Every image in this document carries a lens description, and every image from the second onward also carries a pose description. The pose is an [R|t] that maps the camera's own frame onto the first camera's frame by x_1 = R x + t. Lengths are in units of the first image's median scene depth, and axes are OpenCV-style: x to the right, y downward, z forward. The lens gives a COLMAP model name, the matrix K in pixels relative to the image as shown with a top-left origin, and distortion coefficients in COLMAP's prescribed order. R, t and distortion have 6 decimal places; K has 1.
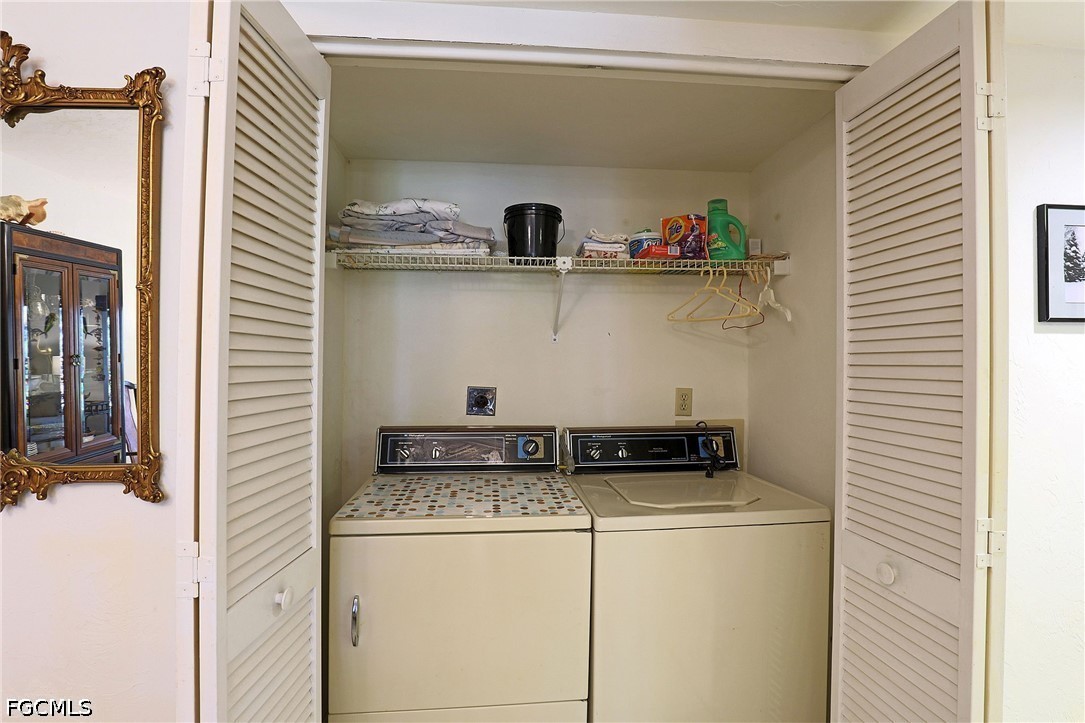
lens RADIAL K [[524.8, 0, 543.4], [0, 524.8, 363.3], [0, 0, 1]] dist [-0.033514, 0.005057]
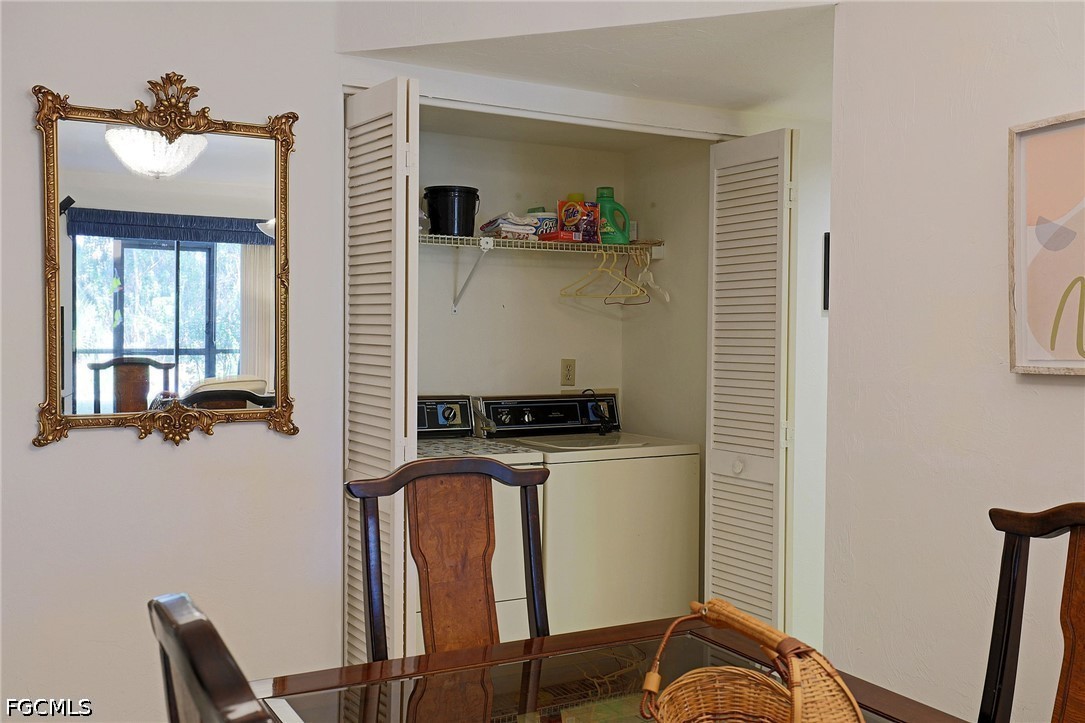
lens RADIAL K [[1070.5, 0, 575.4], [0, 1070.5, 366.5], [0, 0, 1]] dist [0.009789, 0.012681]
pose [[0.900722, -0.005443, 0.434361, -0.737712], [-0.007582, 0.999572, 0.028248, 0.001694], [-0.434329, -0.028737, 0.900296, -1.060351]]
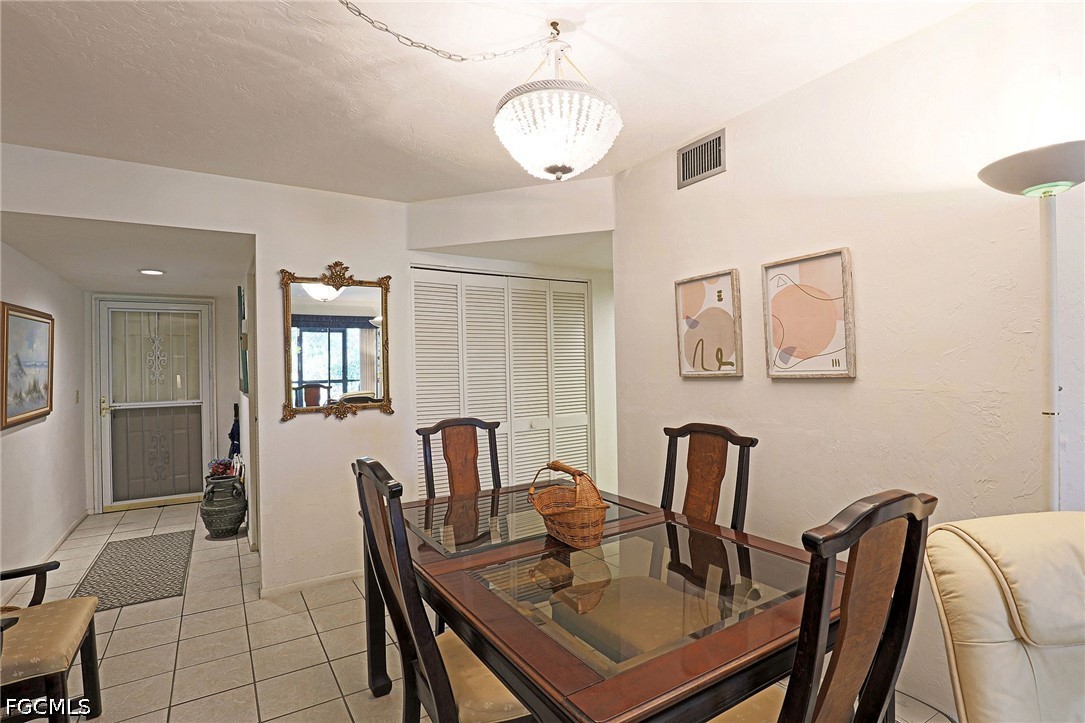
lens RADIAL K [[524.8, 0, 543.4], [0, 524.8, 363.3], [0, 0, 1]] dist [-0.033514, 0.005057]
pose [[0.882898, -0.016591, 0.469273, -0.804659], [0.022984, 0.999705, -0.007898, 0.003324], [-0.469003, 0.017759, 0.883018, -1.281027]]
